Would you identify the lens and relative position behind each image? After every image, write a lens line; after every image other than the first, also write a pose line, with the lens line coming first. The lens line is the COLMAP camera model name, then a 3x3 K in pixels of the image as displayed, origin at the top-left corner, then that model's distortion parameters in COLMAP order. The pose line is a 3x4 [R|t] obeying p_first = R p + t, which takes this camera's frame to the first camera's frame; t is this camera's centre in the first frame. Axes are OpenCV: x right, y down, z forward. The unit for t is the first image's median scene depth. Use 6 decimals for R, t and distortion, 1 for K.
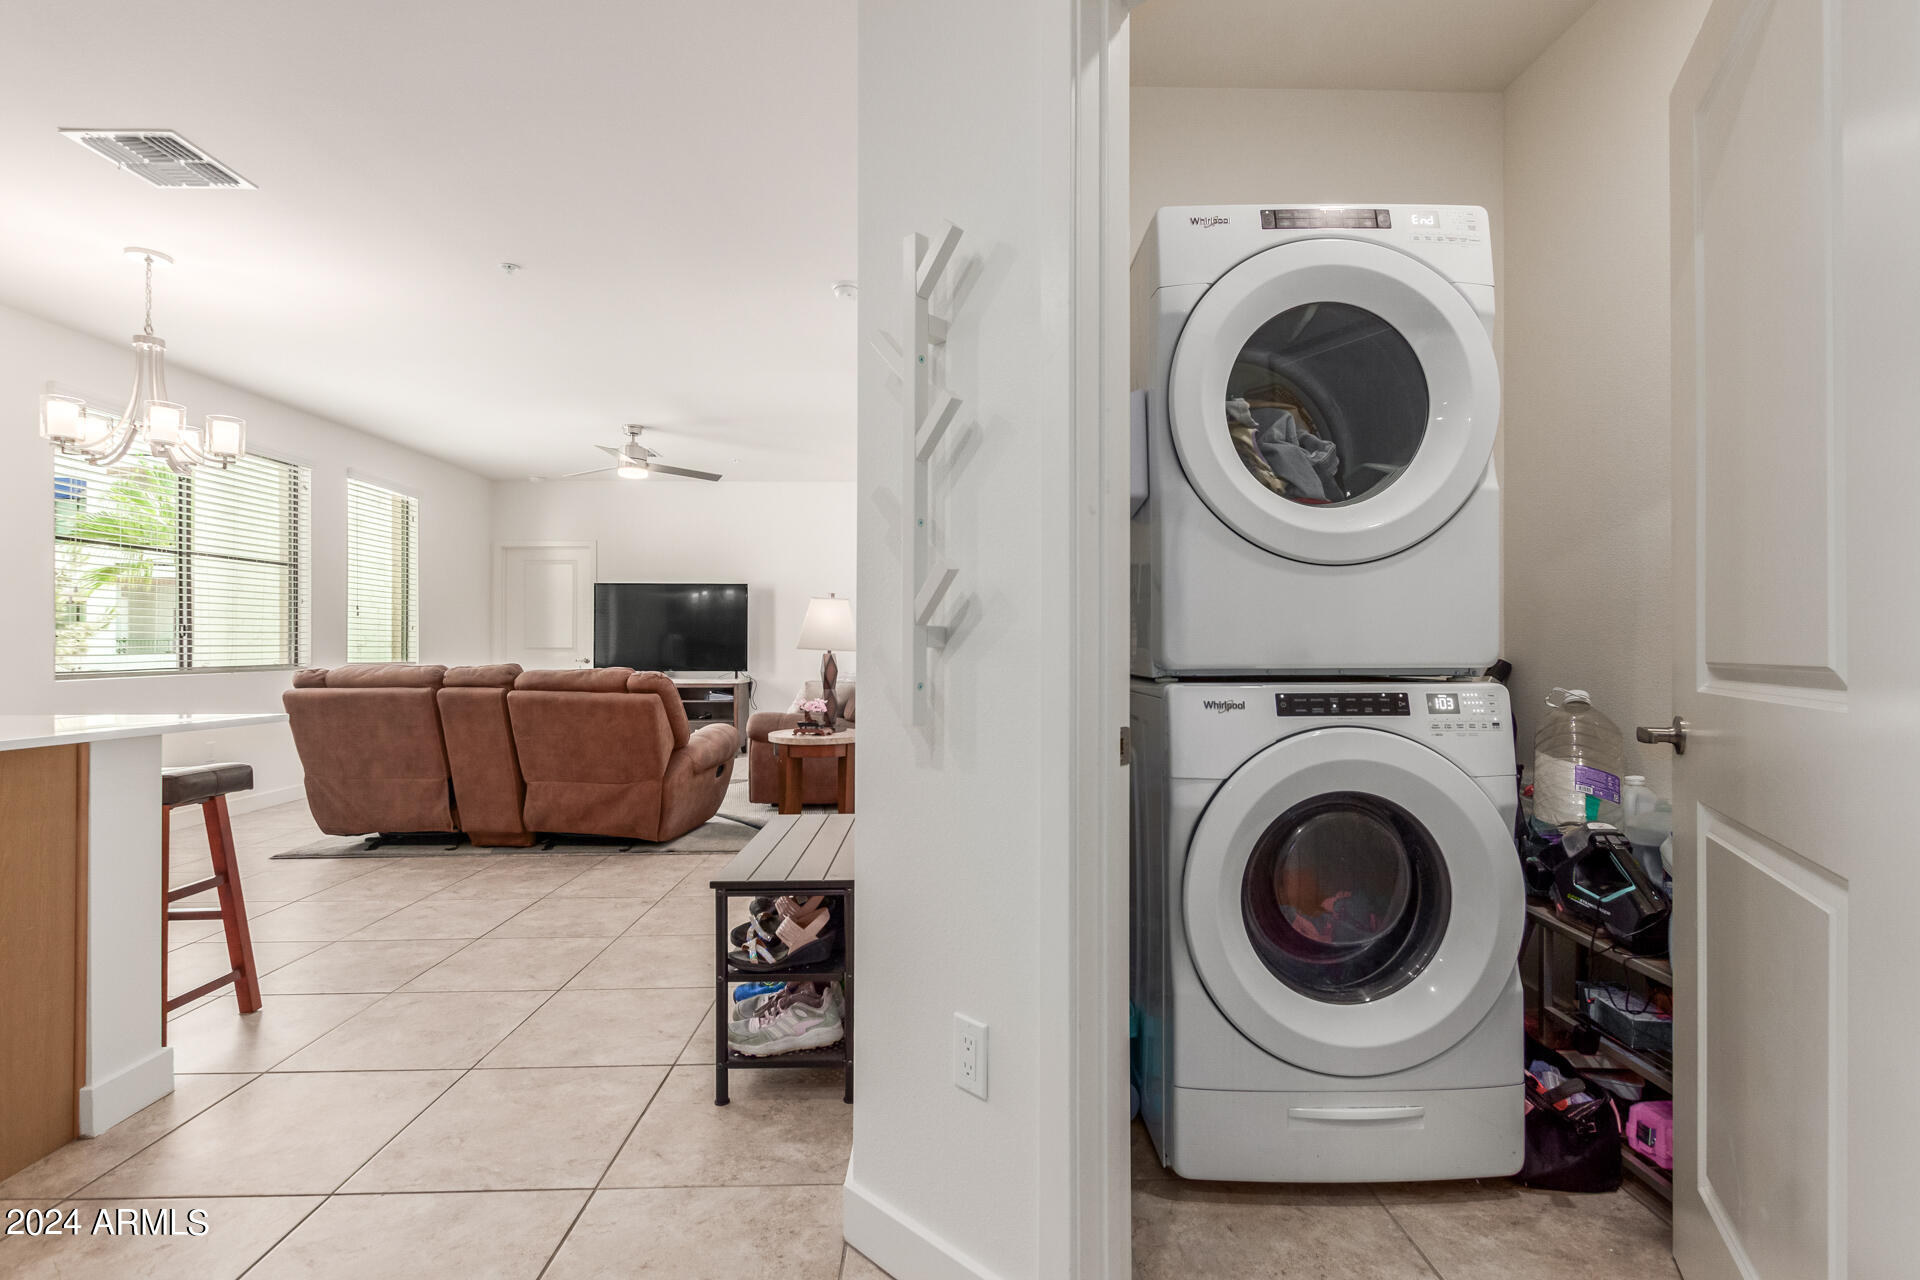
lens RADIAL K [[878.3, 0, 968.8], [0, 878.3, 642.1], [0, 0, 1]] dist [0.010262, -0.005965]
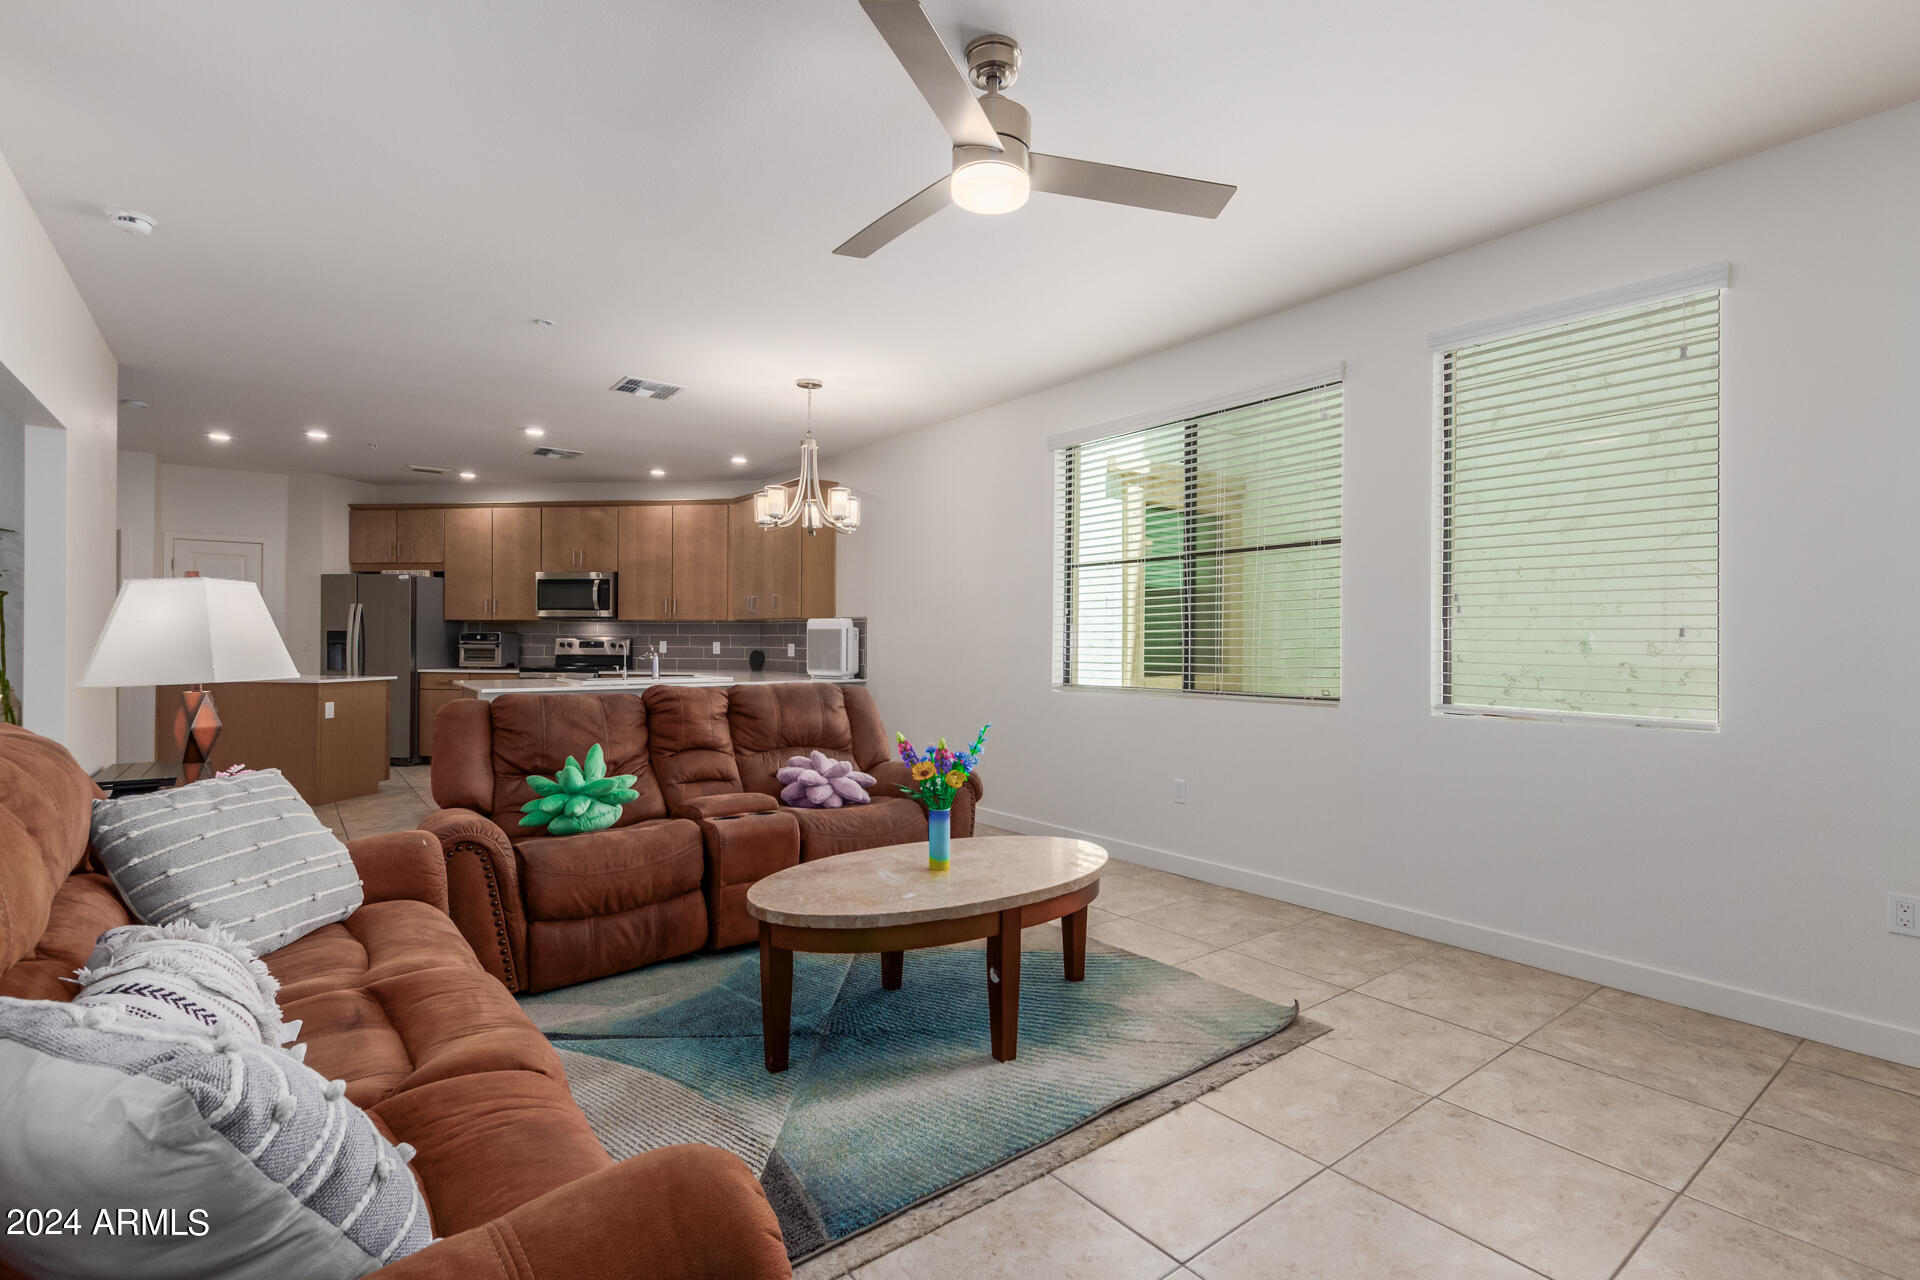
lens RADIAL K [[878.3, 0, 968.7], [0, 878.3, 639.2], [0, 0, 1]] dist [0.010262, -0.005965]
pose [[-0.806345, -0.005011, -0.591424, -0.258921], [-0.002203, 0.999983, -0.005469, -0.017635], [0.591441, -0.003107, -0.806343, 1.924498]]
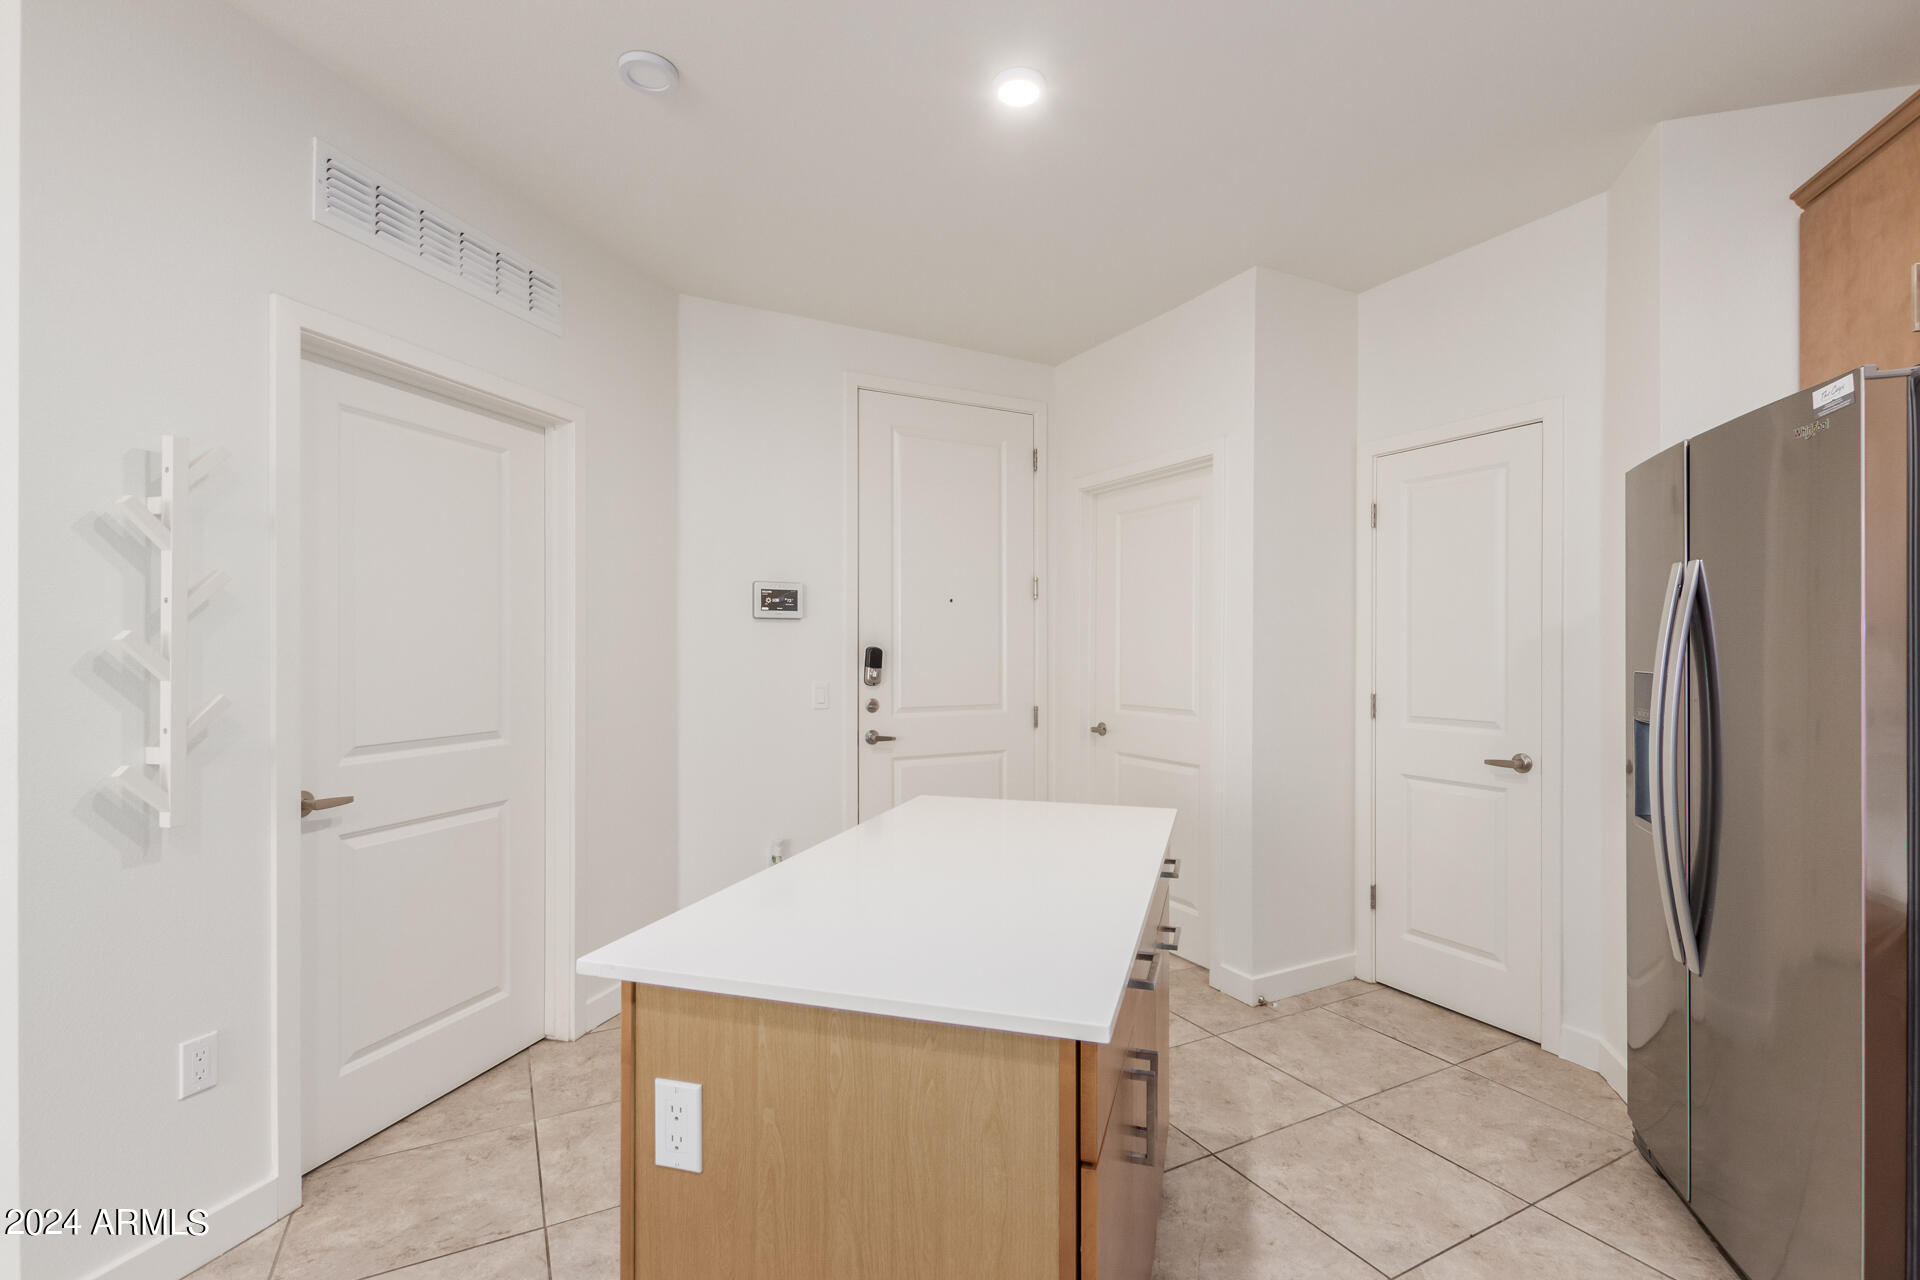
lens RADIAL K [[878.3, 0, 965.4], [0, 878.3, 648.8], [0, 0, 1]] dist [0.010262, -0.005965]
pose [[-0.452078, 0.000900, 0.891978, -0.550770], [-0.005590, 0.999977, -0.003843, -0.051964], [-0.891961, -0.006723, -0.452063, 0.184276]]
